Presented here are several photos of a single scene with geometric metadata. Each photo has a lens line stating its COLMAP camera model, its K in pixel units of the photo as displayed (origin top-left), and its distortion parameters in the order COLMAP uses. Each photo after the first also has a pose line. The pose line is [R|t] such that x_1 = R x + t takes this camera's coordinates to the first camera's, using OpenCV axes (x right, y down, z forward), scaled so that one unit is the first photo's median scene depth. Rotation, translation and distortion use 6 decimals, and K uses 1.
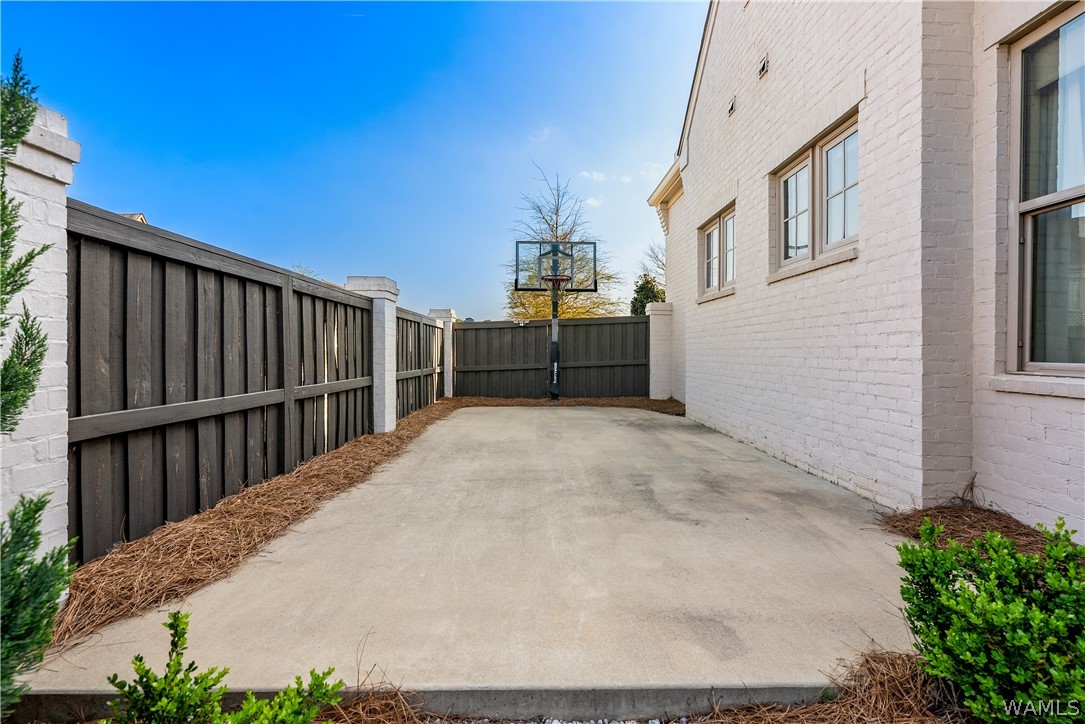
lens RADIAL K [[511.2, 0, 544.9], [0, 511.2, 358.7], [0, 0, 1]] dist [0.001996, 0.000151]
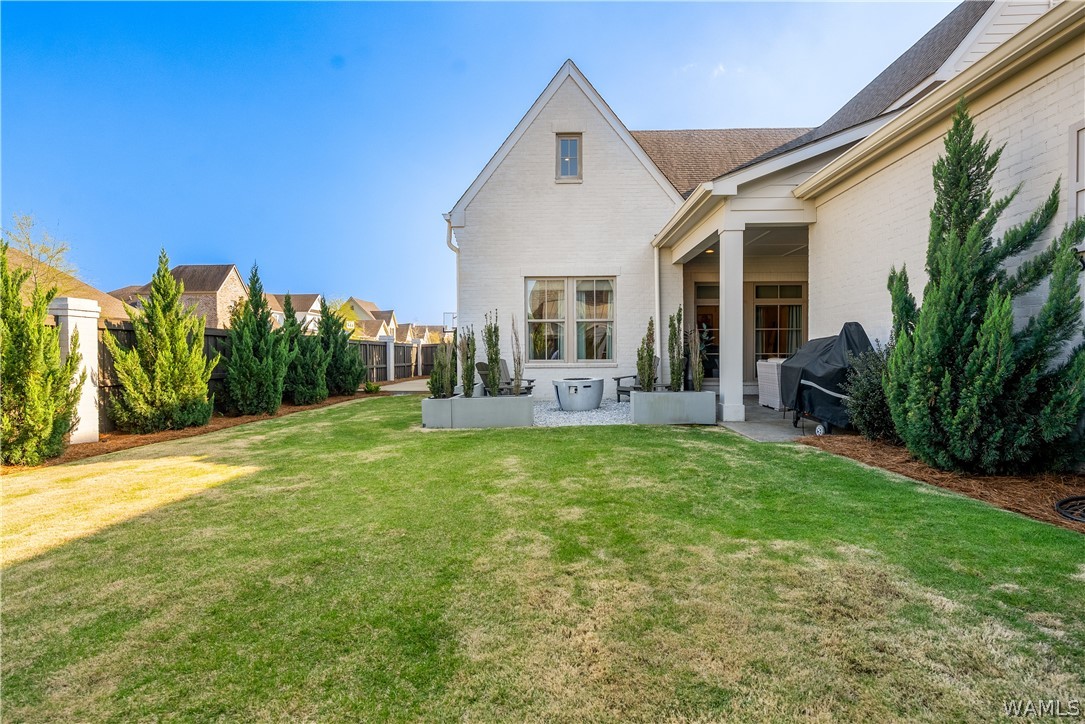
lens RADIAL K [[511.2, 0, 544.9], [0, 511.2, 358.7], [0, 0, 1]] dist [0.001996, 0.000151]
pose [[0.999276, -0.012099, -0.036067, 0.481329], [0.012126, 0.999926, 0.000512, 0.001991], [0.036059, -0.000949, 0.999349, -1.357923]]
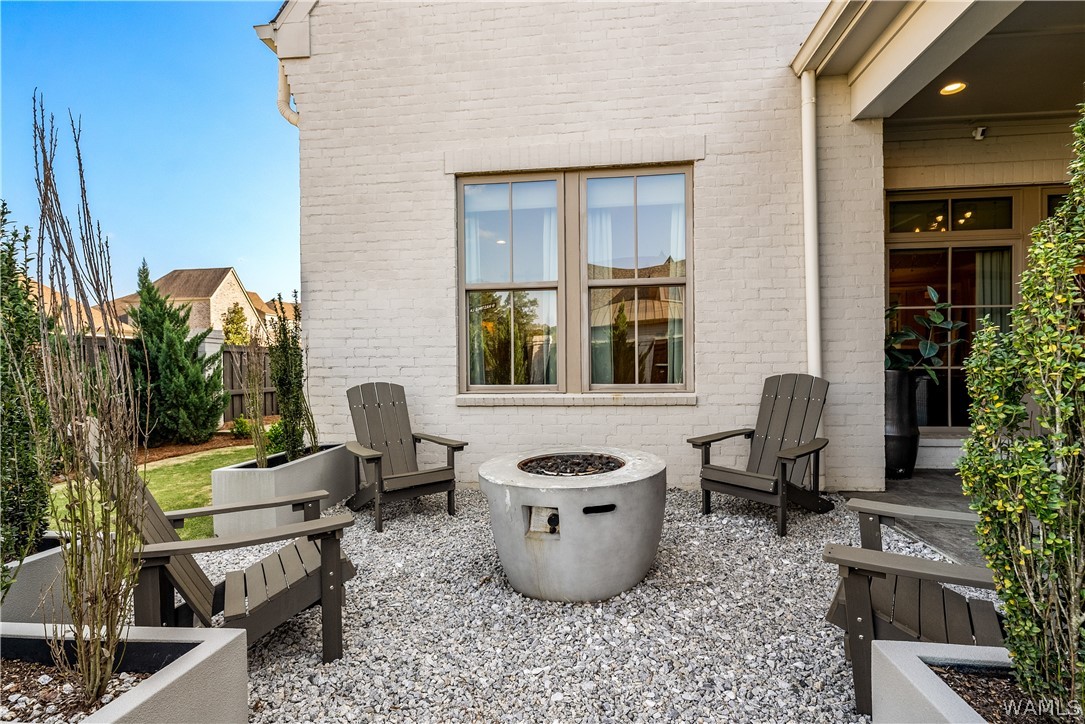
lens RADIAL K [[520.1, 0, 543.7], [0, 520.1, 369.5], [0, 0, 1]] dist [-0.000353, -0.000143]
pose [[0.992228, -0.015501, -0.123461, 0.526711], [0.015289, 0.999880, -0.002658, -0.007003], [0.123487, 0.000749, 0.992346, -0.682962]]
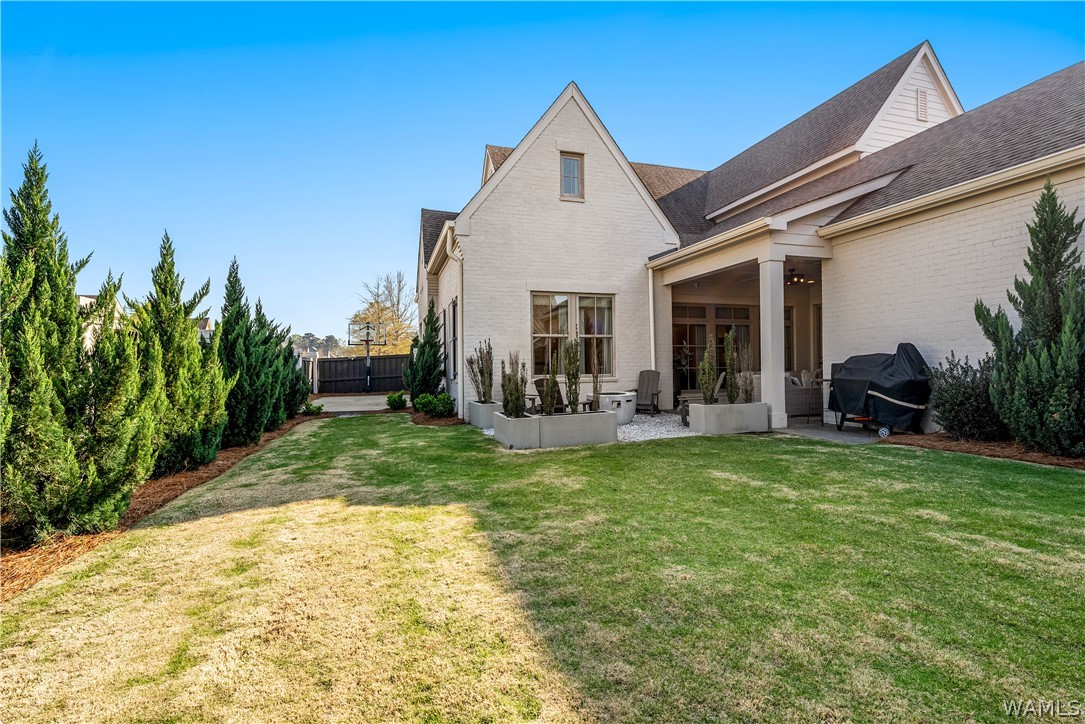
lens RADIAL K [[511.2, 0, 544.9], [0, 511.2, 358.7], [0, 0, 1]] dist [0.001996, 0.000151]
pose [[0.957816, -0.012124, 0.287128, 0.113983], [0.018813, 0.999612, -0.020548, -0.007742], [-0.286767, 0.025083, 0.957672, -1.303329]]
